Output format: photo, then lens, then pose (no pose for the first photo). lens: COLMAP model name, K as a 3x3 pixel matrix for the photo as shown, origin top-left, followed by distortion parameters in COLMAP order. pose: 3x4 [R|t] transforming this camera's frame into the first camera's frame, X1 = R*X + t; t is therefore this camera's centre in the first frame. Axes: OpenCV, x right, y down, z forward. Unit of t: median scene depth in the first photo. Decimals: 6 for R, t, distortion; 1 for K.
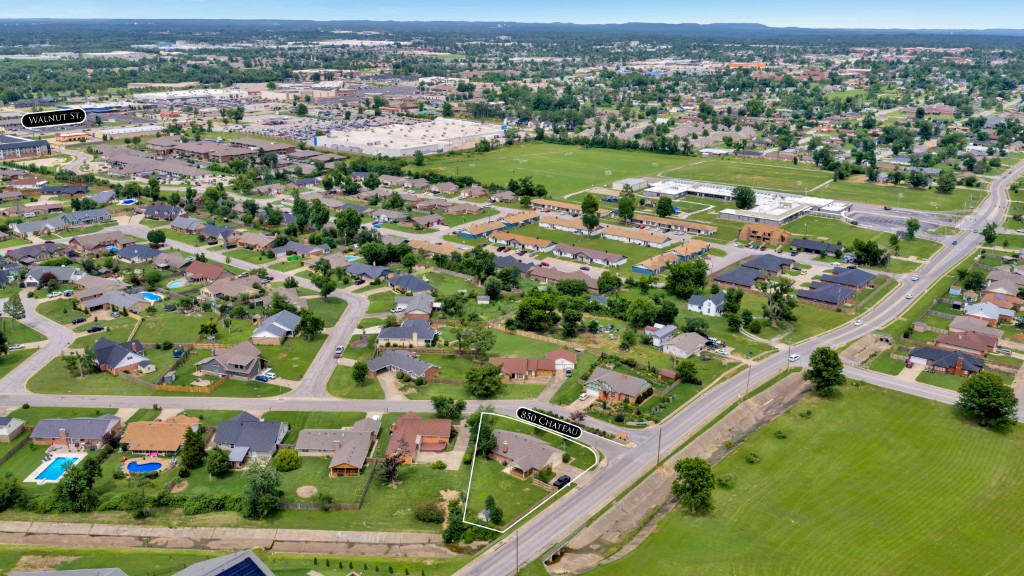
lens RADIAL K [[845.5, 0, 502.9], [0, 845.5, 285.6], [0, 0, 1]] dist [0.021753, -0.047178]
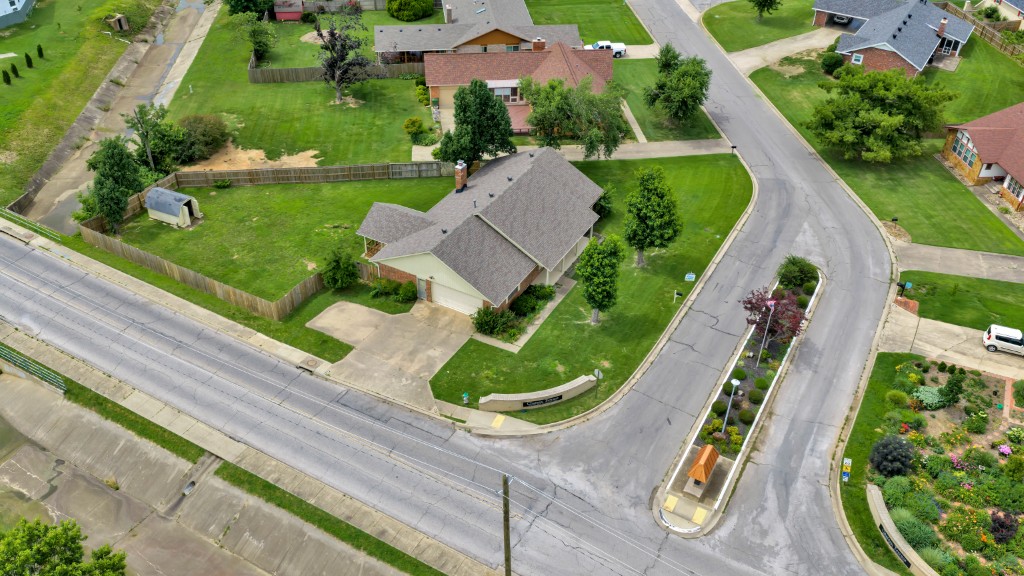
lens RADIAL K [[845.5, 0, 502.9], [0, 845.5, 285.6], [0, 0, 1]] dist [0.021753, -0.047178]
pose [[0.154531, 0.588433, -0.793641, 0.258859], [-0.311506, 0.791337, 0.526071, 0.039393], [0.937595, 0.165929, 0.305587, 0.809268]]
